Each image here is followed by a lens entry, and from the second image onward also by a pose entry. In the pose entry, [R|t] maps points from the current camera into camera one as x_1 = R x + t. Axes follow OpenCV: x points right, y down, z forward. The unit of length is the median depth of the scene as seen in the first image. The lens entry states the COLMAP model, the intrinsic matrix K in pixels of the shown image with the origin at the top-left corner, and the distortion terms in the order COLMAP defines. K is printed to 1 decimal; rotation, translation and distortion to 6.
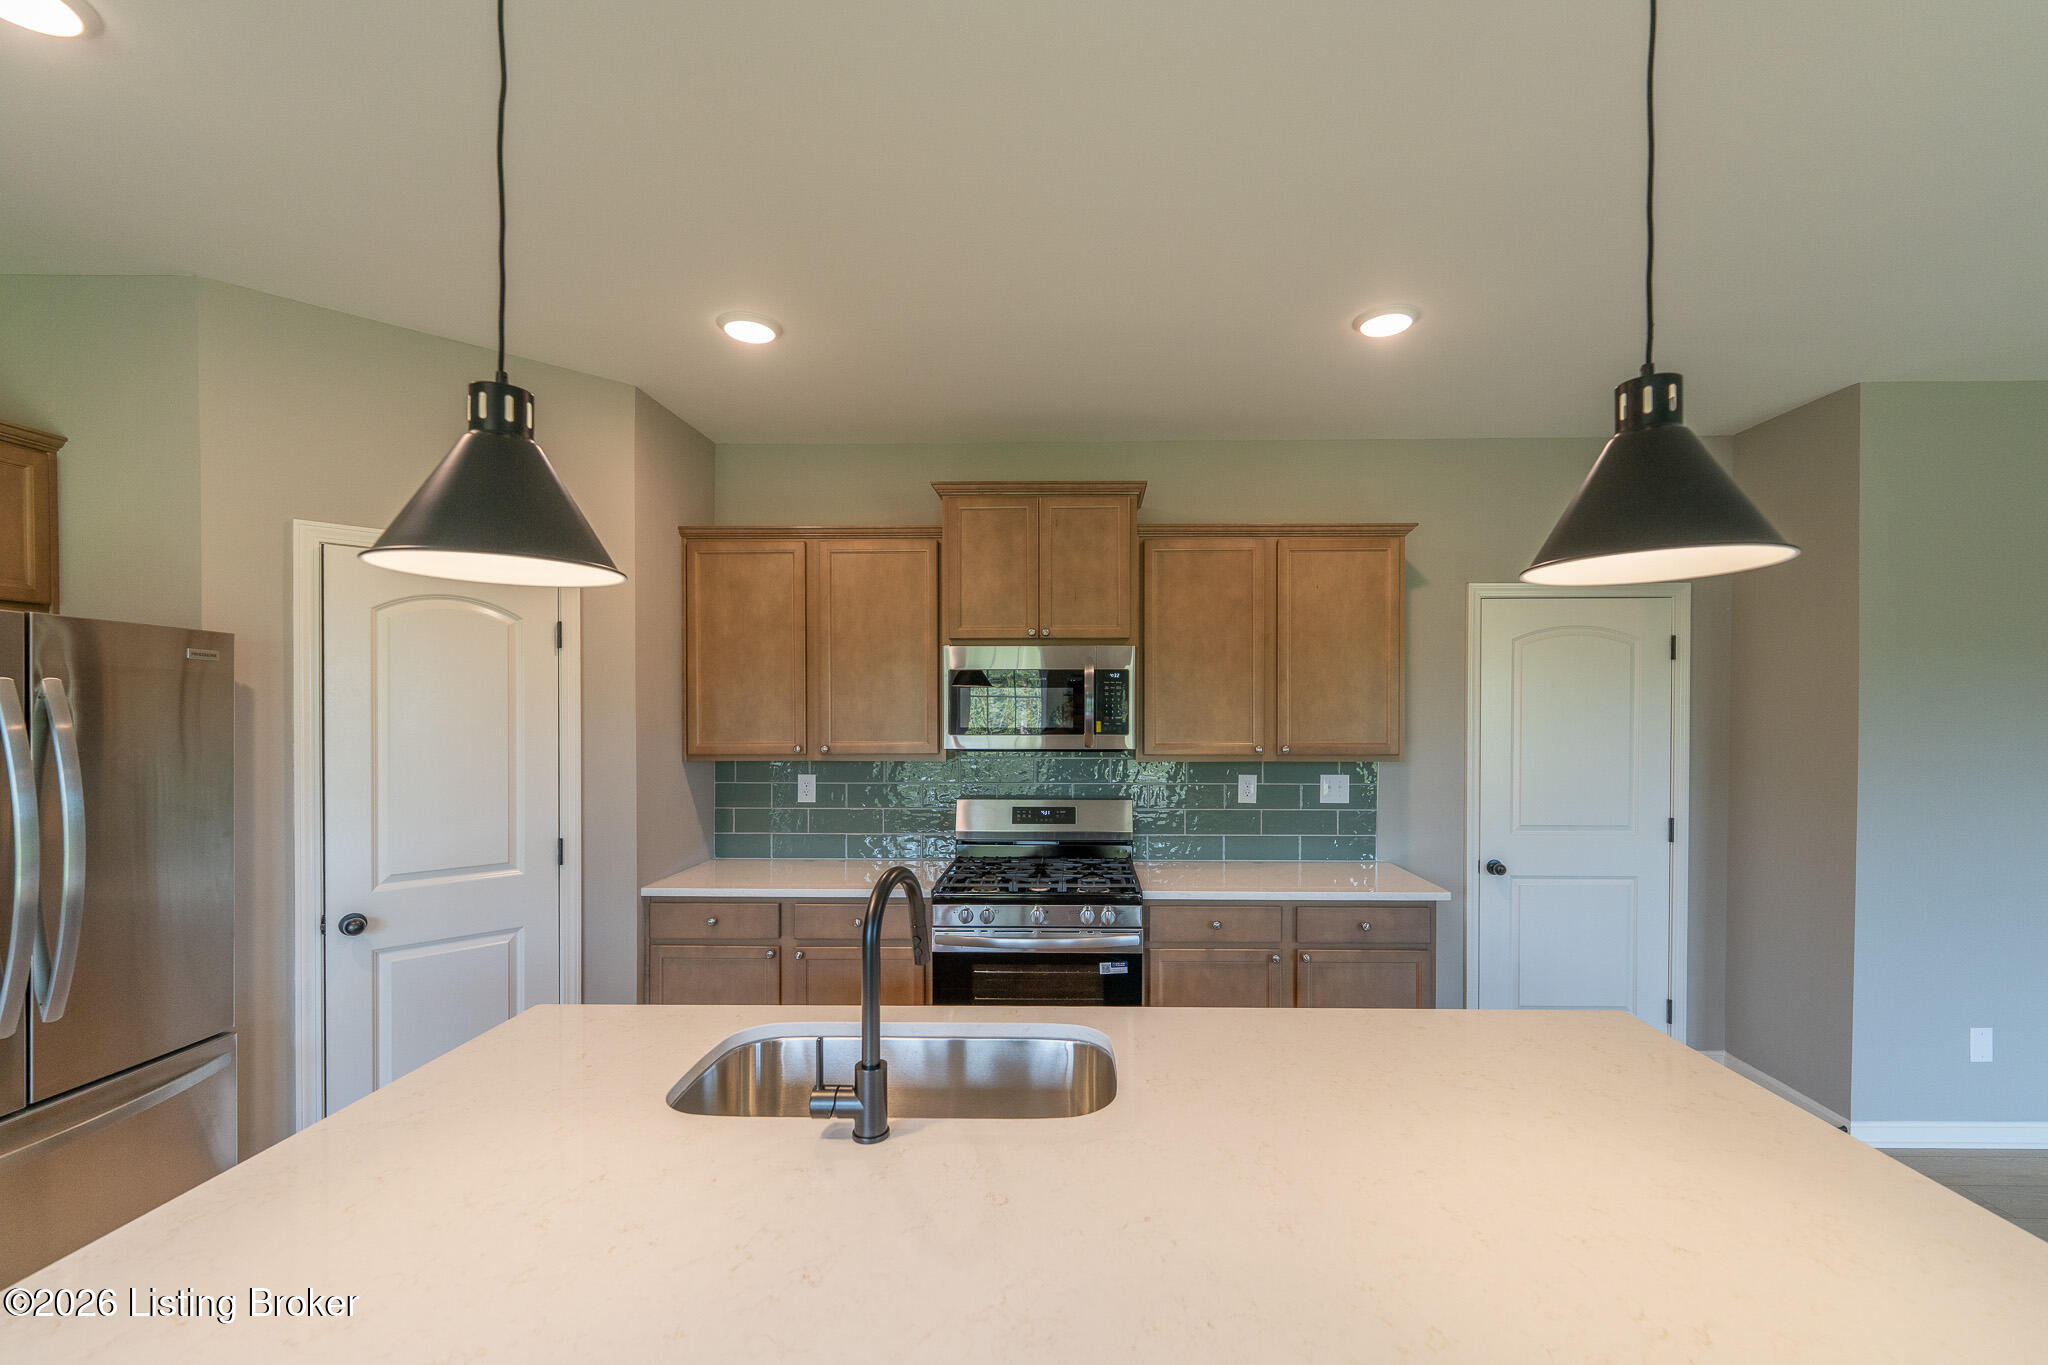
lens RADIAL K [[848.3, 0, 1063.8], [0, 848.3, 720.4], [0, 0, 1]] dist [-0.000313, -0.000218]
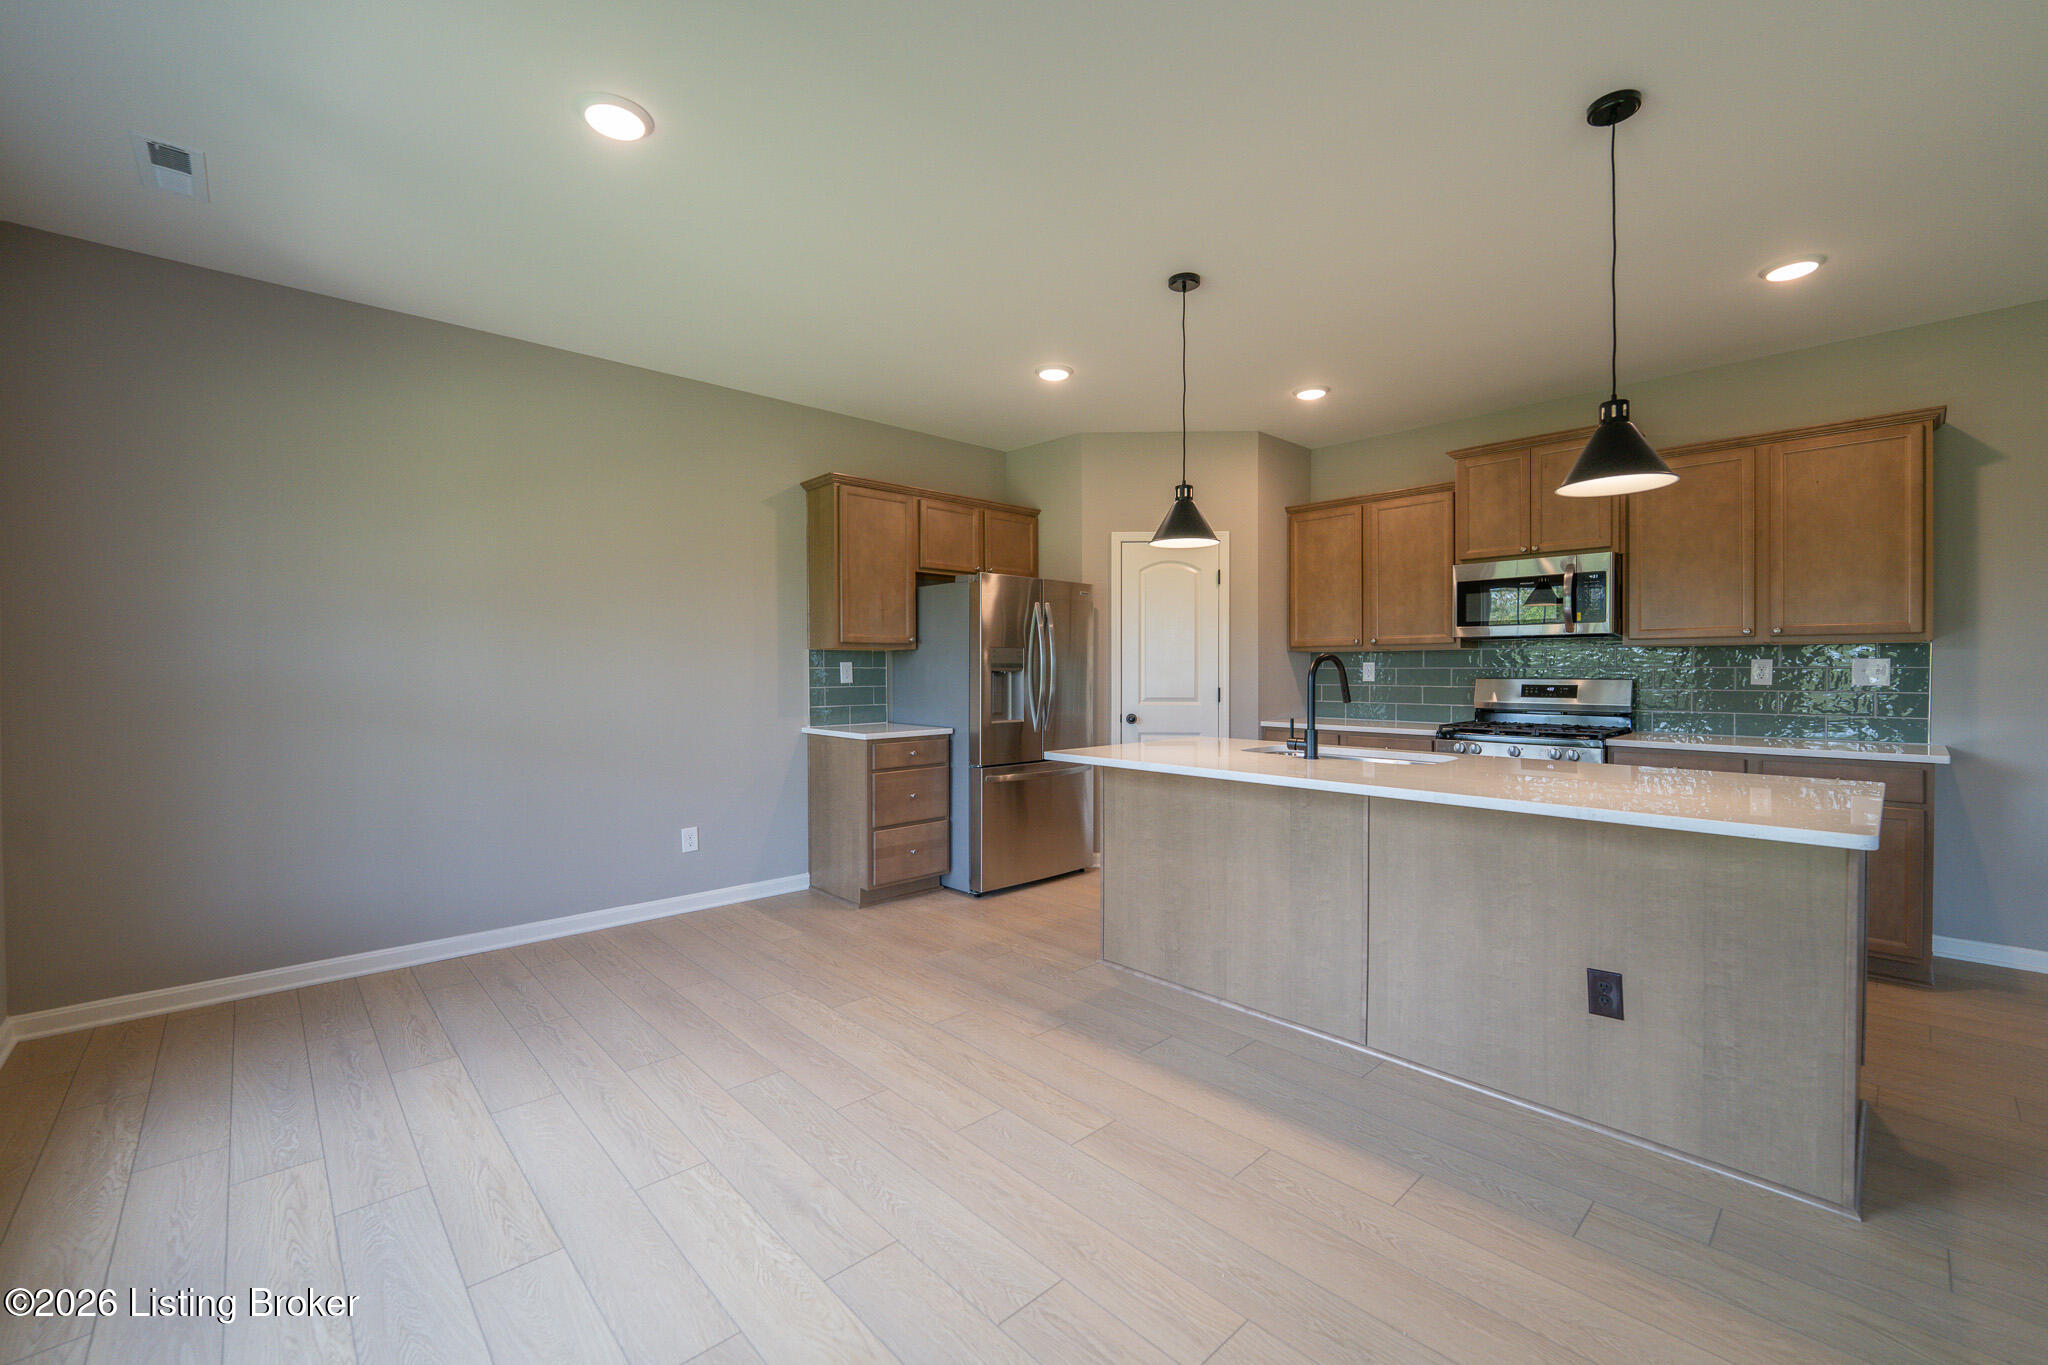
lens RADIAL K [[844.3, 0, 1021.2], [0, 844.3, 675.6], [0, 0, 1]] dist [-0.008580, -0.000503]
pose [[0.696653, 0.003830, -0.717398, 0.359644], [-0.003690, 0.999992, 0.001756, 0.095592], [0.717399, 0.001424, 0.696661, -0.498209]]
